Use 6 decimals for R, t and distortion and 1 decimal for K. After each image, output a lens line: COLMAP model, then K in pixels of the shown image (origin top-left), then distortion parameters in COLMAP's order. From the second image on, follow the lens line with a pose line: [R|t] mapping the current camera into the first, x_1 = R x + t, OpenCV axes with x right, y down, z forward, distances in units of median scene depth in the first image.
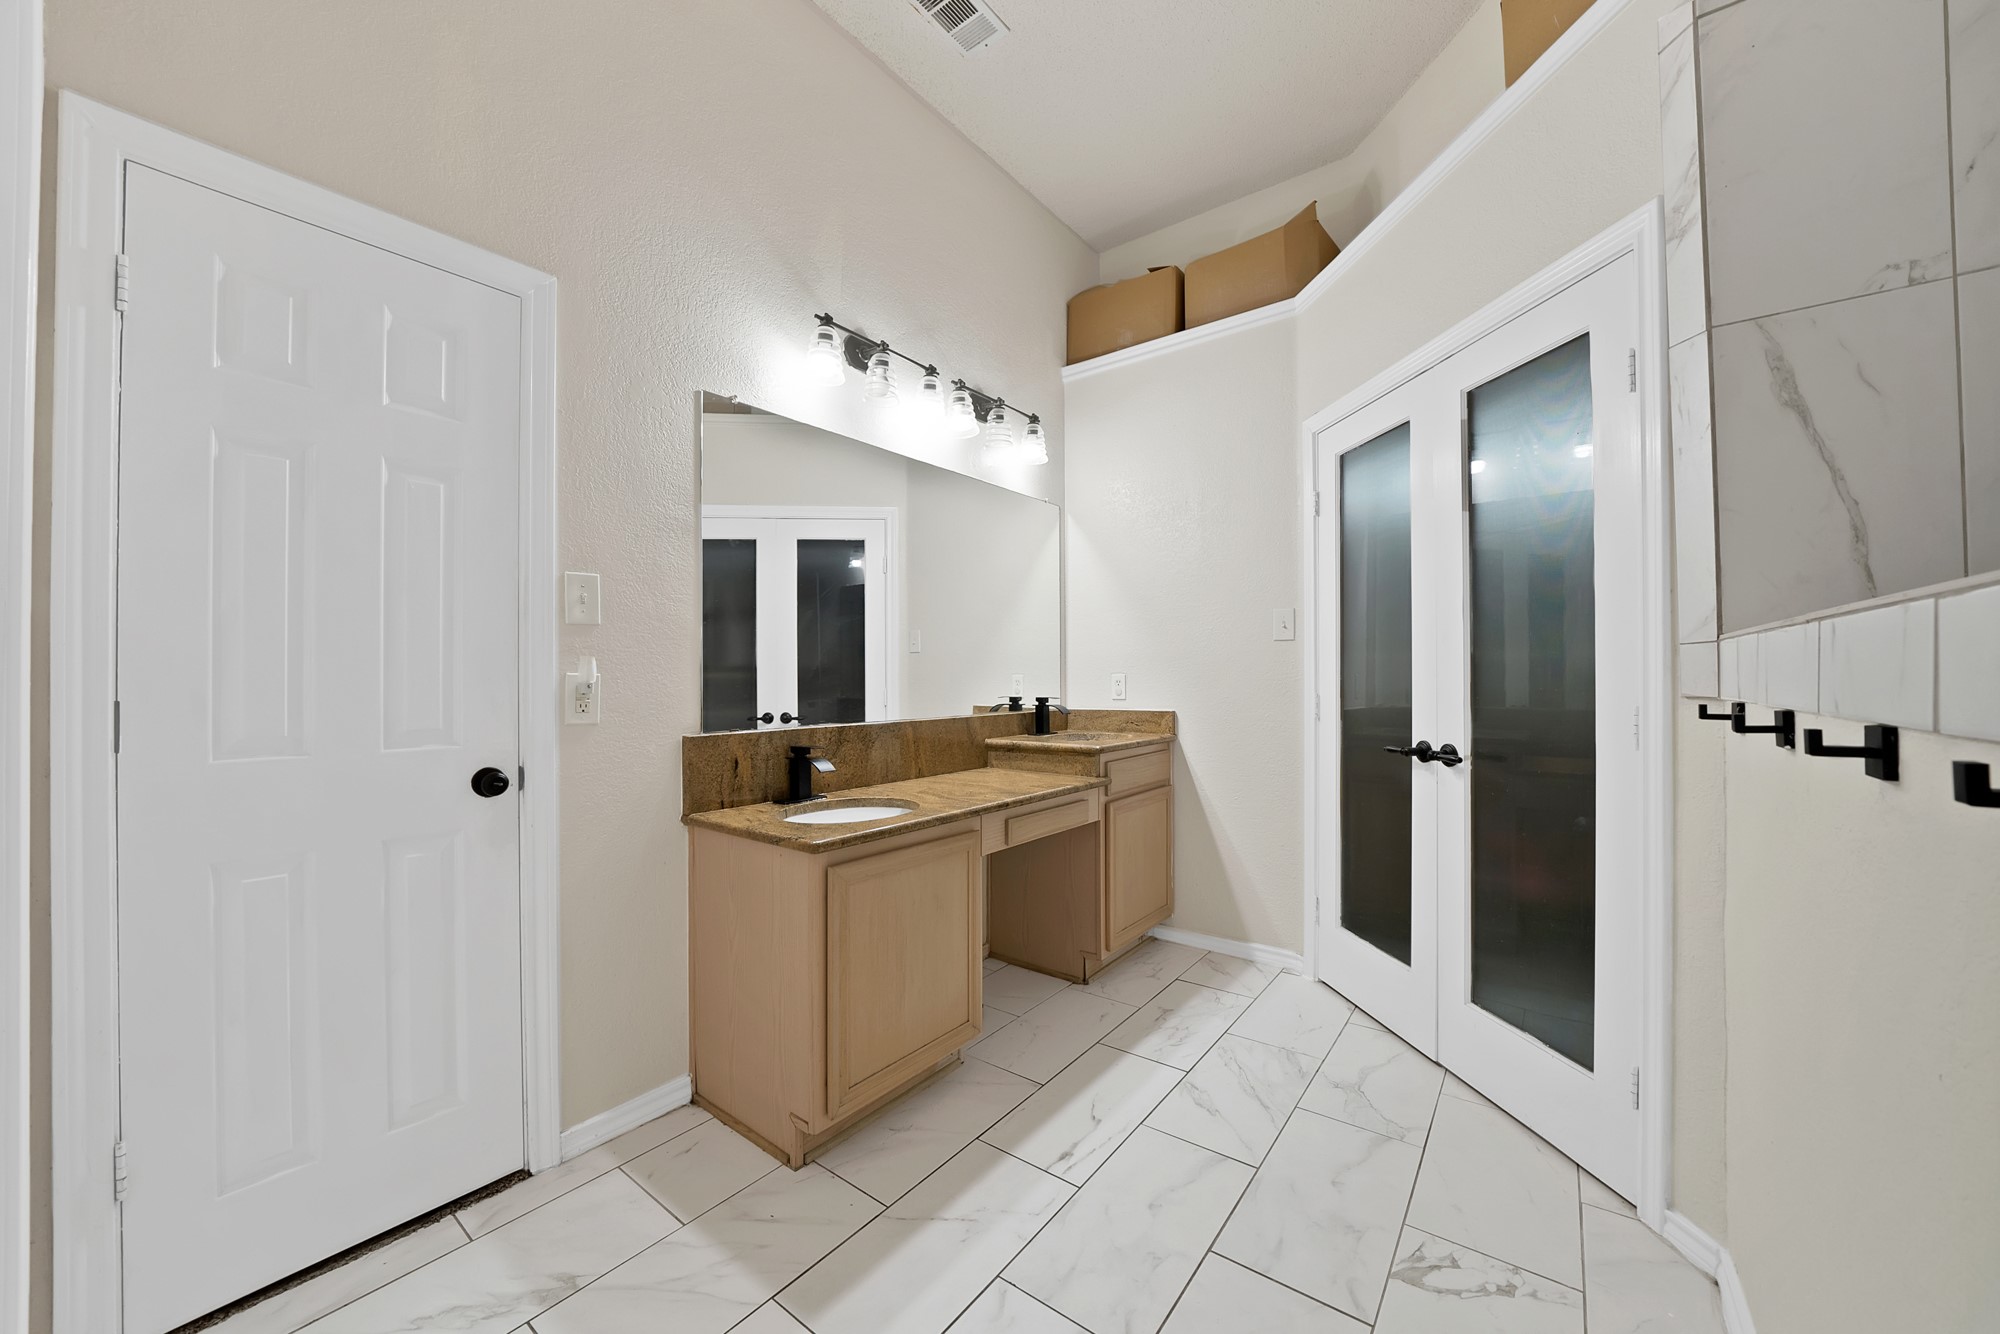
lens RADIAL K [[723.3, 0, 996.9], [0, 723.3, 674.6], [0, 0, 1]] dist [-0.024845, 0.001281]
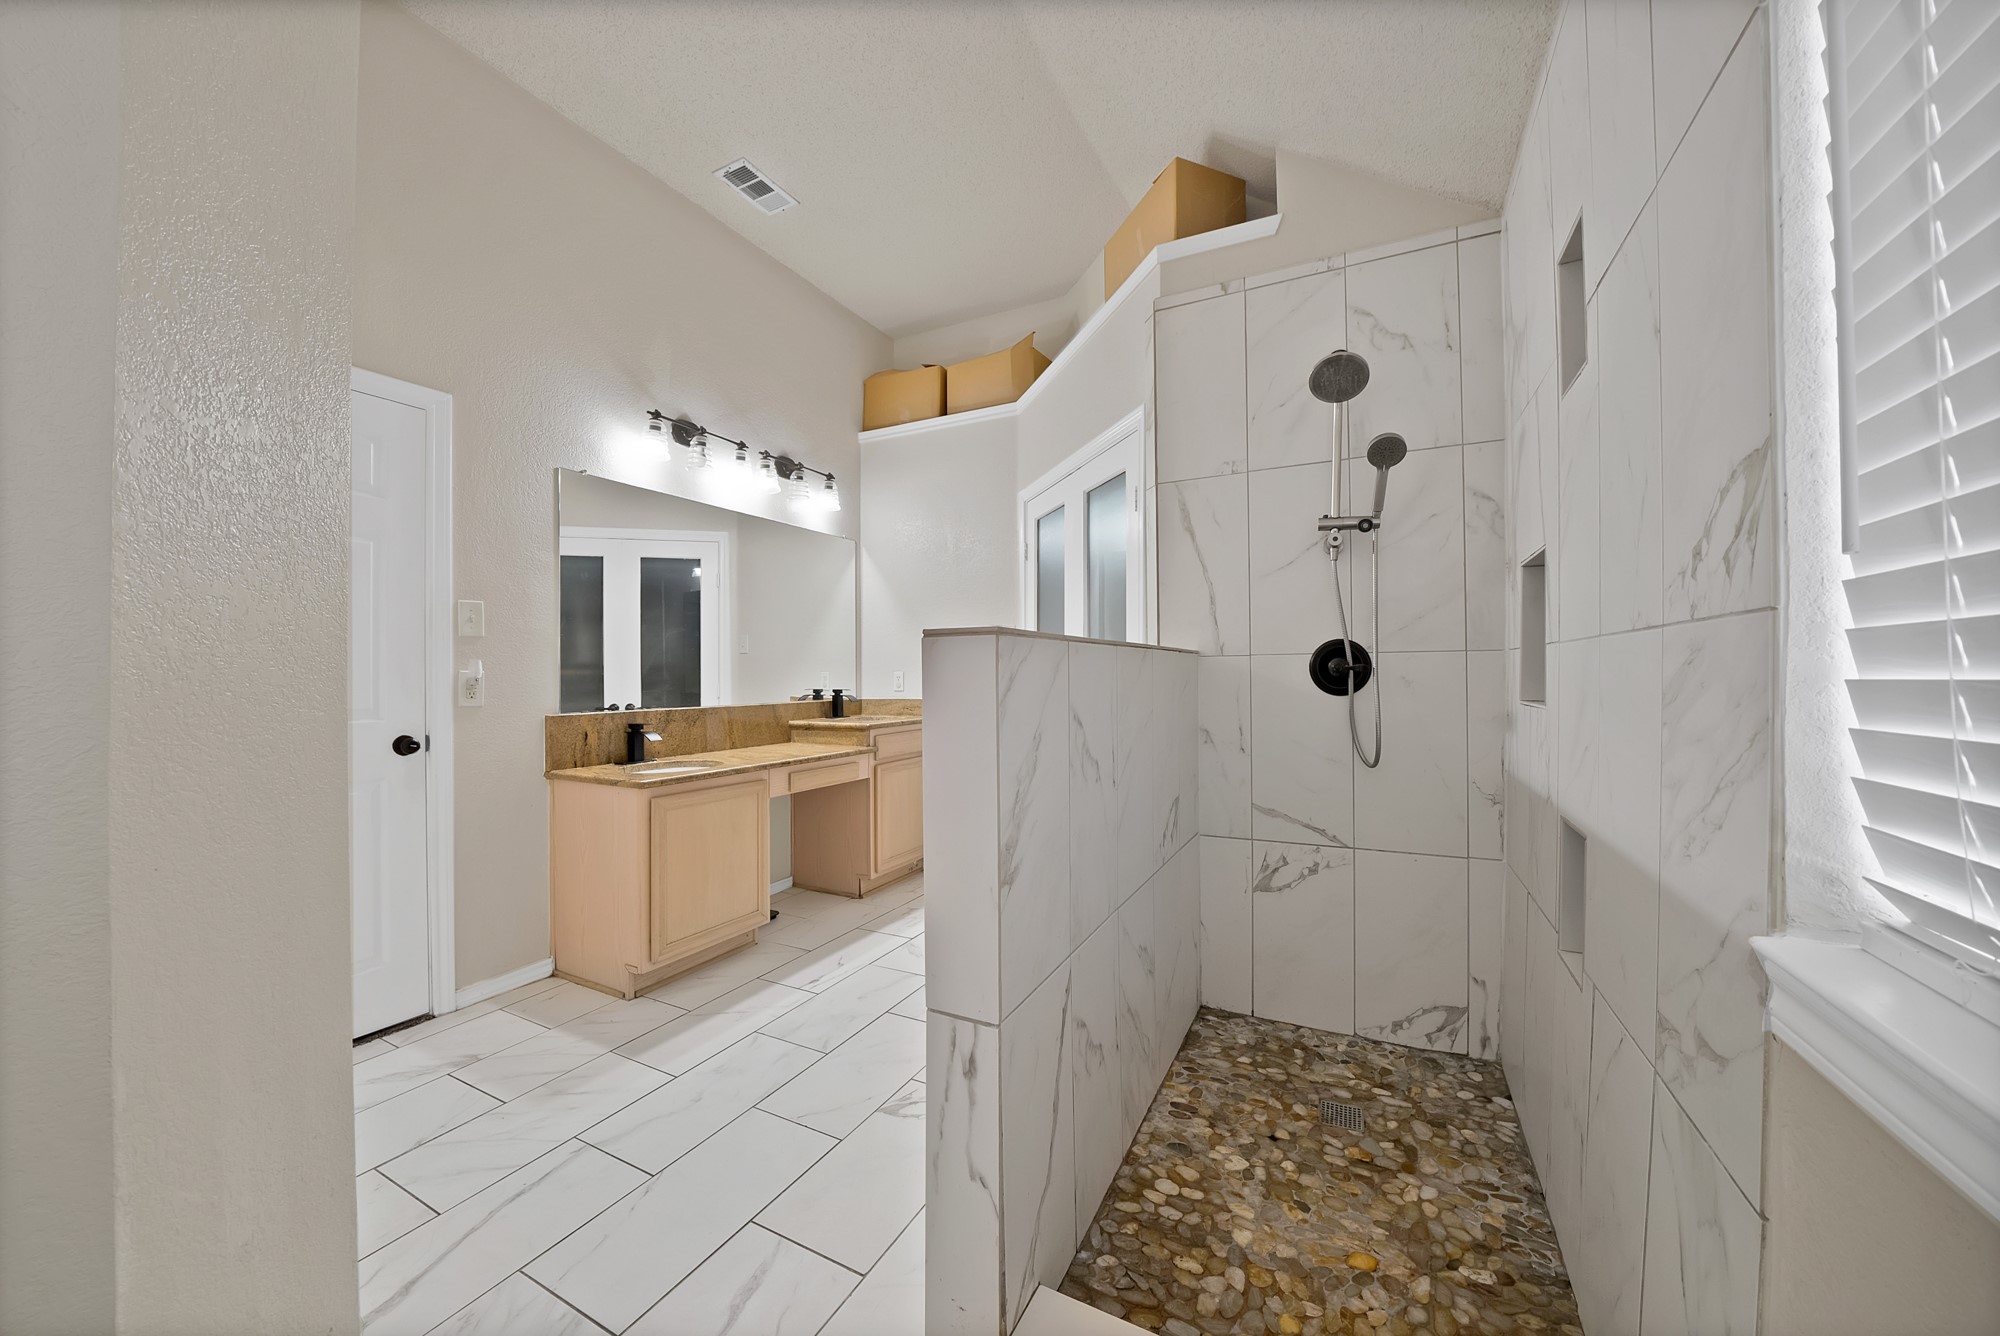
lens RADIAL K [[723.3, 0, 997.1], [0, 723.3, 673.7], [0, 0, 1]] dist [-0.024845, 0.001281]
pose [[0.984423, 0.001172, 0.175812, 0.154600], [-0.001796, 0.999993, 0.003389, -0.002176], [-0.175806, -0.003652, 0.984418, -0.442043]]
